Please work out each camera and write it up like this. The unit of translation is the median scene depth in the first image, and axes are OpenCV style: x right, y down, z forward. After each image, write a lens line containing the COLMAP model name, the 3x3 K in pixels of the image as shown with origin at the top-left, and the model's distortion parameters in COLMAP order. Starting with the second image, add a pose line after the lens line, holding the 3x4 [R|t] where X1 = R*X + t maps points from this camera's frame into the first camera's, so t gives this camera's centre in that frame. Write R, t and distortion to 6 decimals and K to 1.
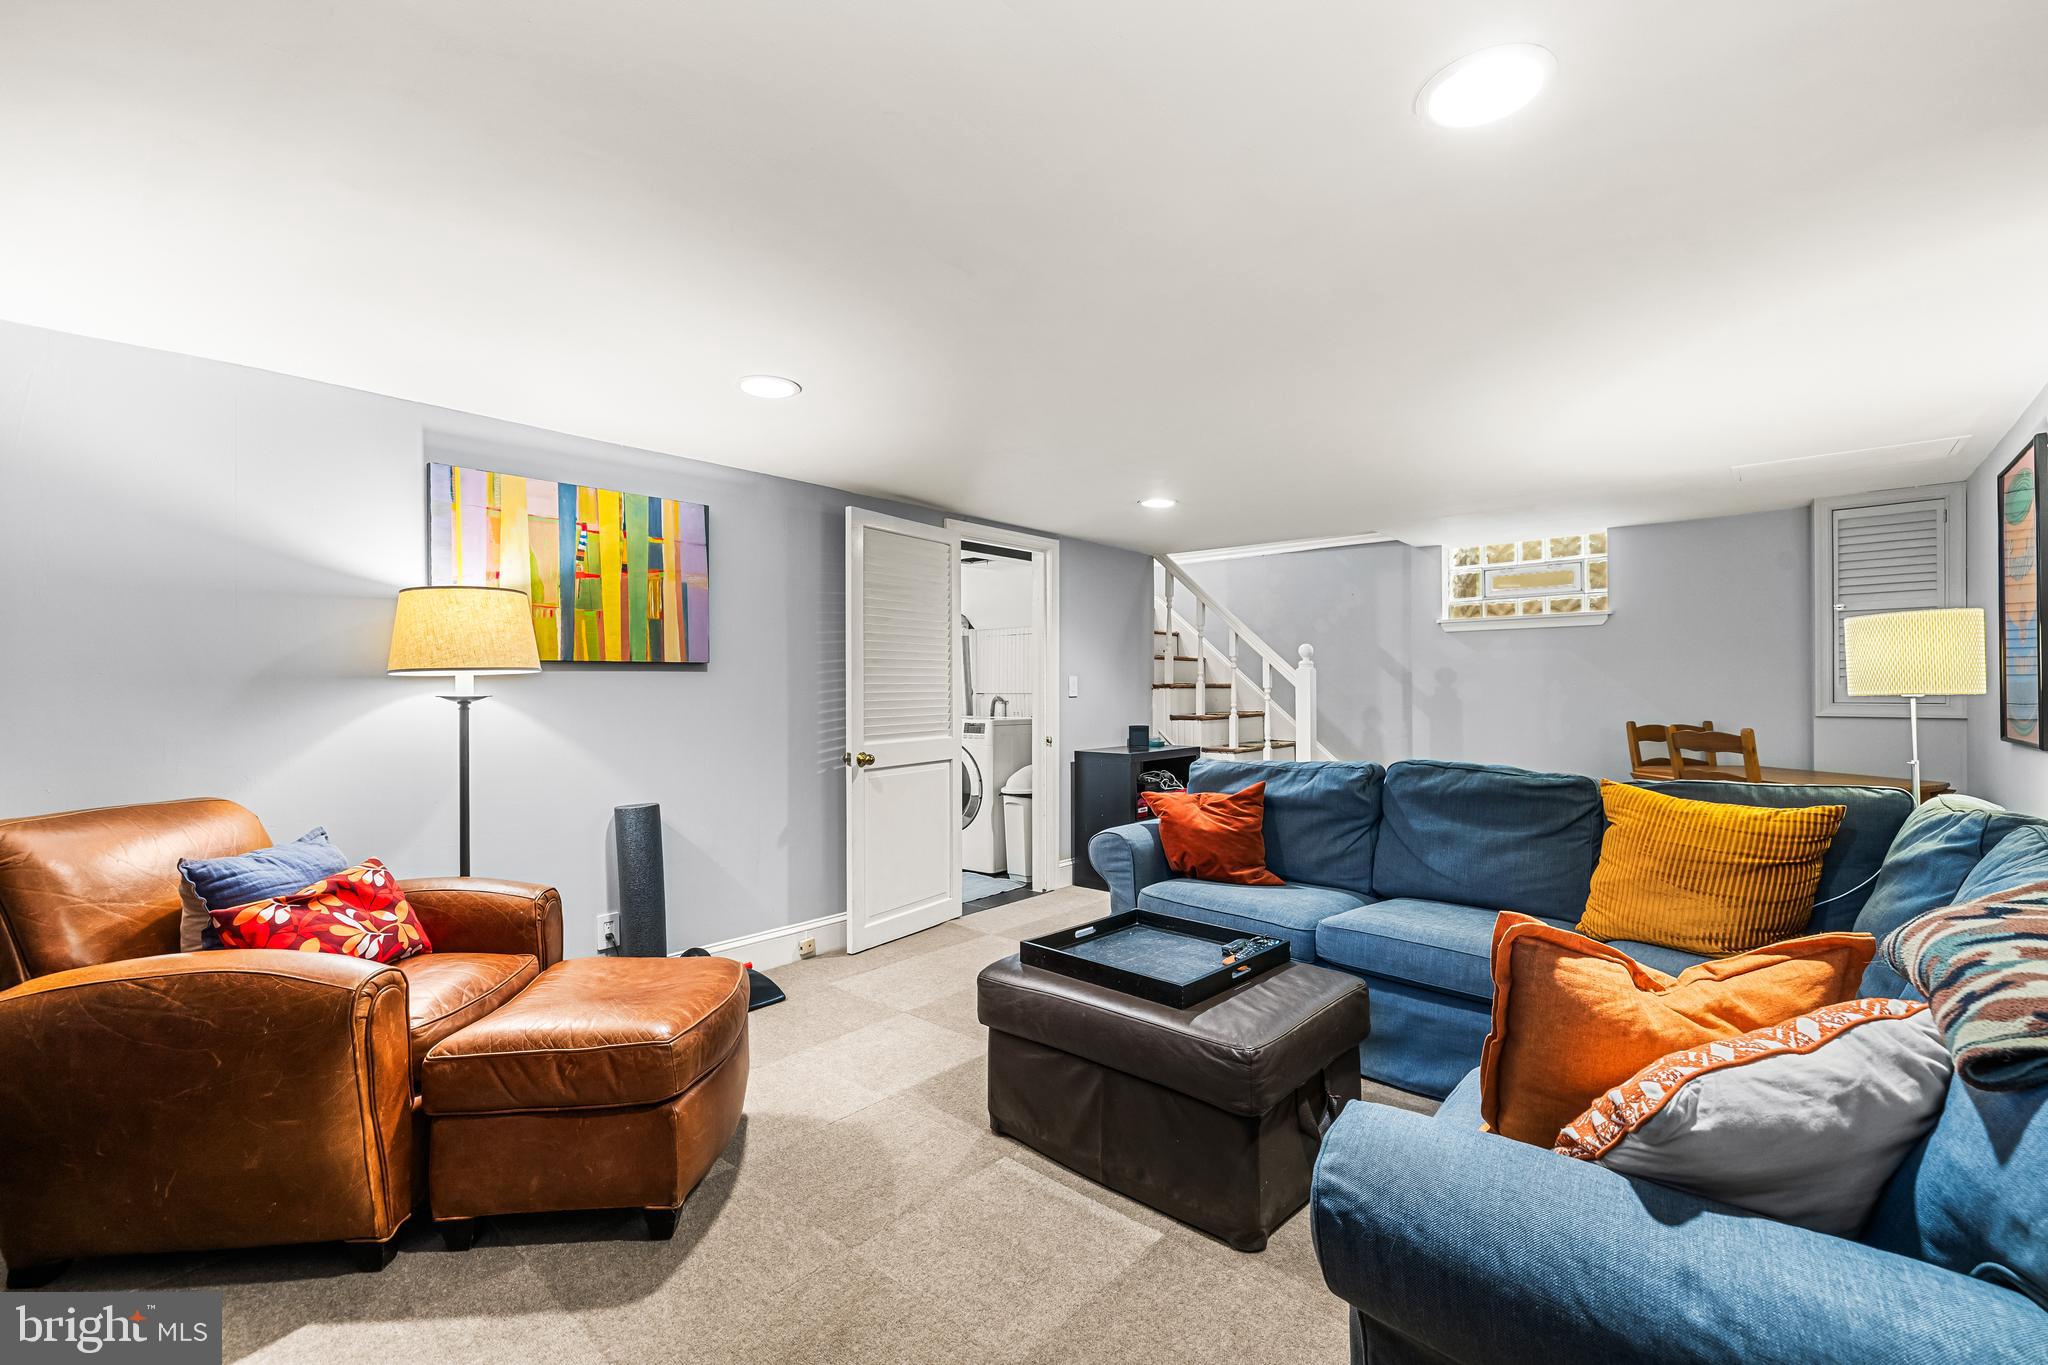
lens RADIAL K [[870.4, 0, 1015.3], [0, 870.4, 681.7], [0, 0, 1]] dist [0.000403, -0.000379]
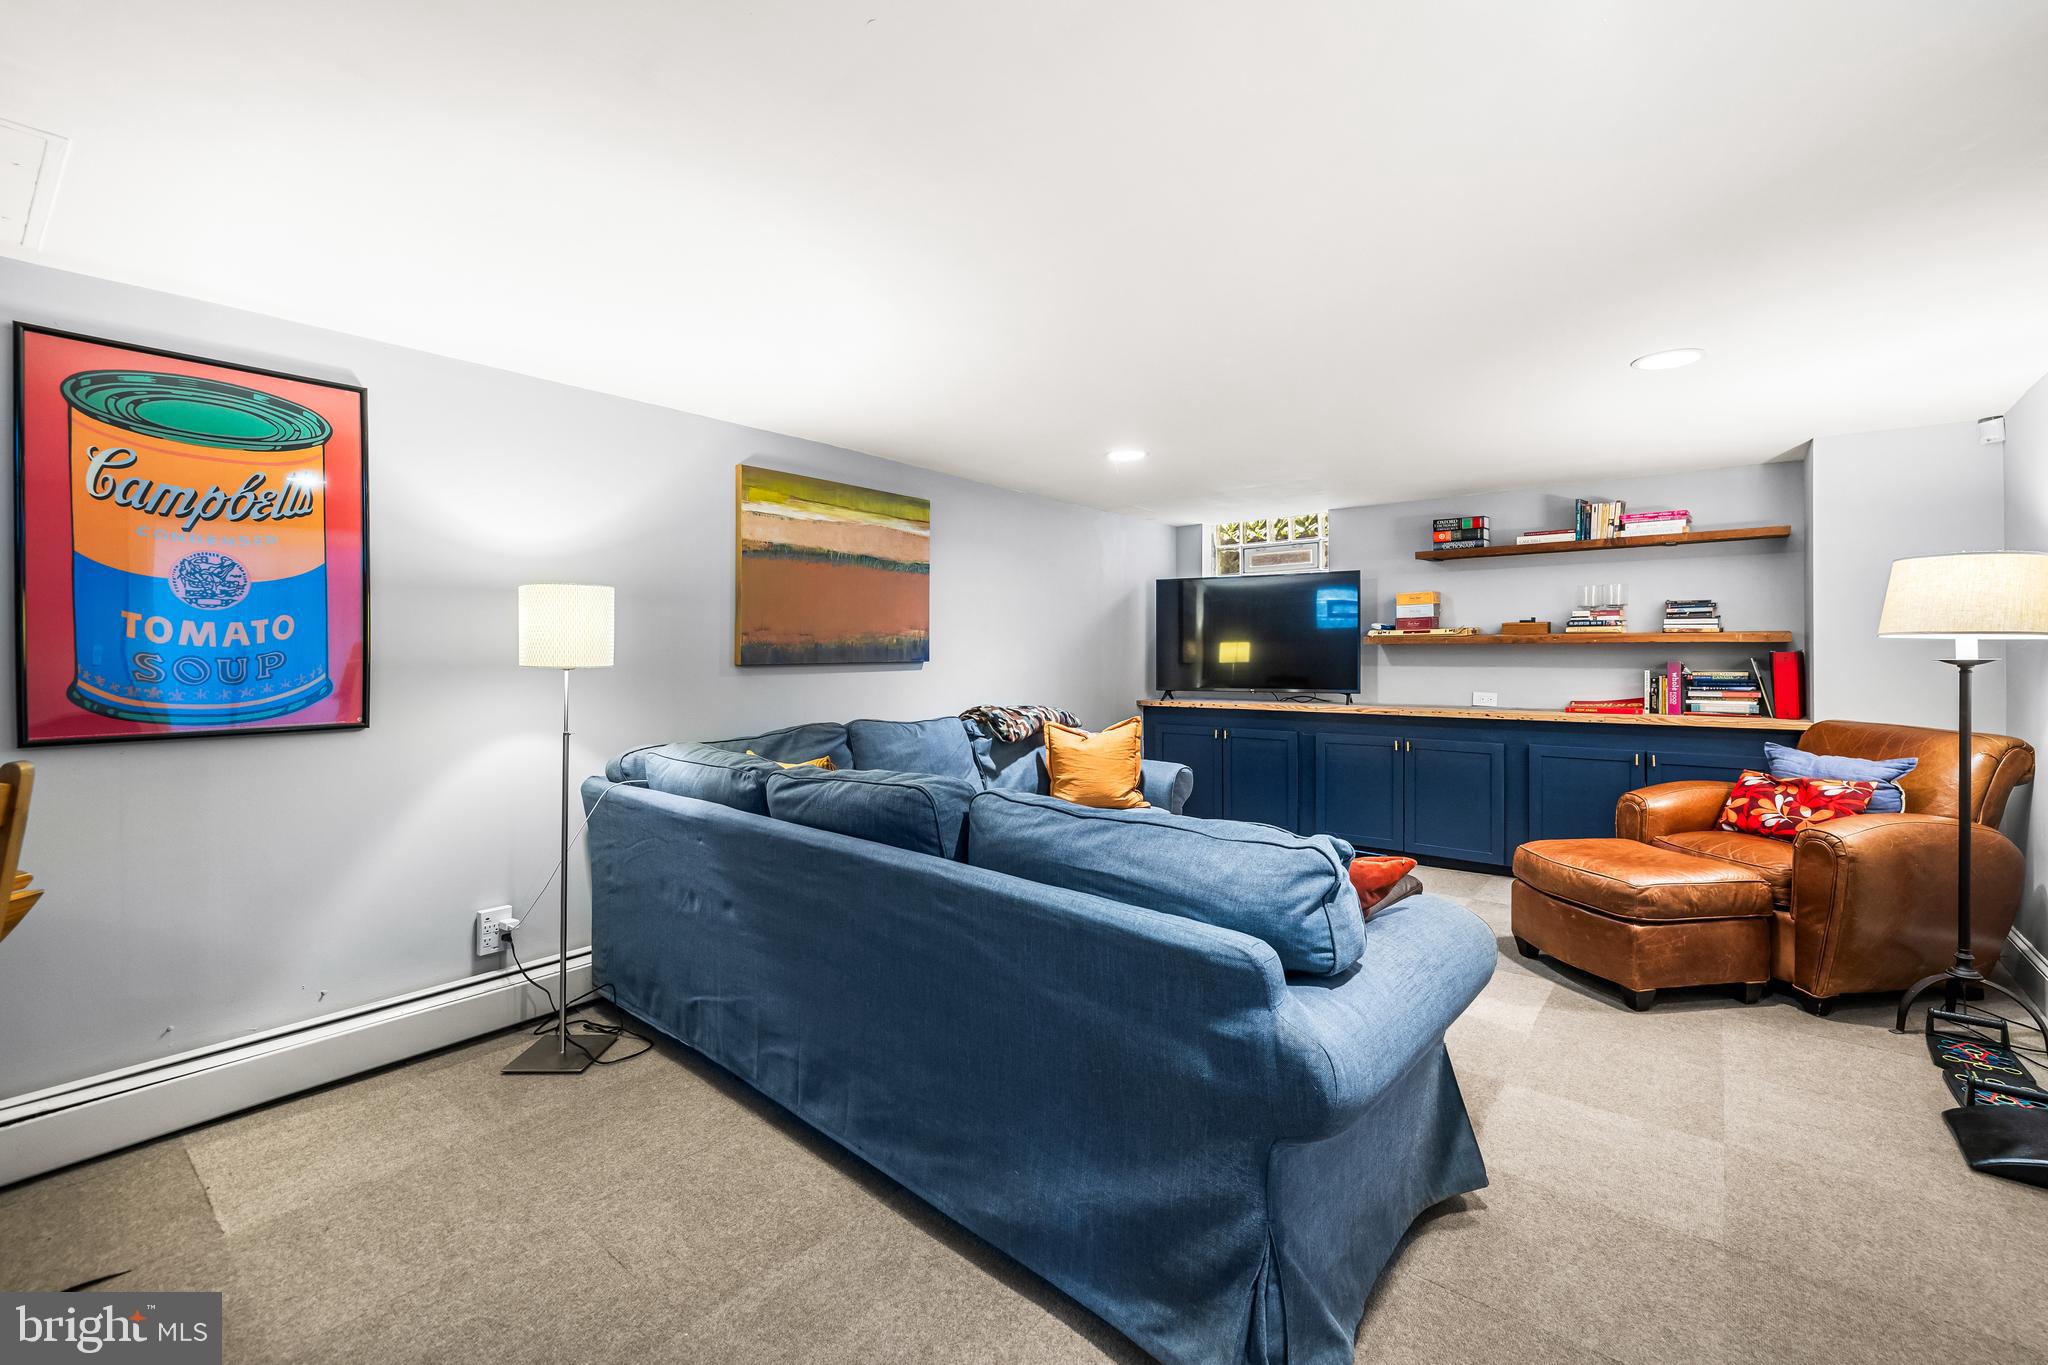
lens RADIAL K [[870.4, 0, 1034.5], [0, 870.4, 664.6], [0, 0, 1]] dist [0.000403, -0.000379]
pose [[-0.998340, 0.001959, -0.057562, 0.519326], [0.001695, 0.999988, 0.004646, 0.016503], [0.057570, 0.004541, -0.998331, 1.983189]]
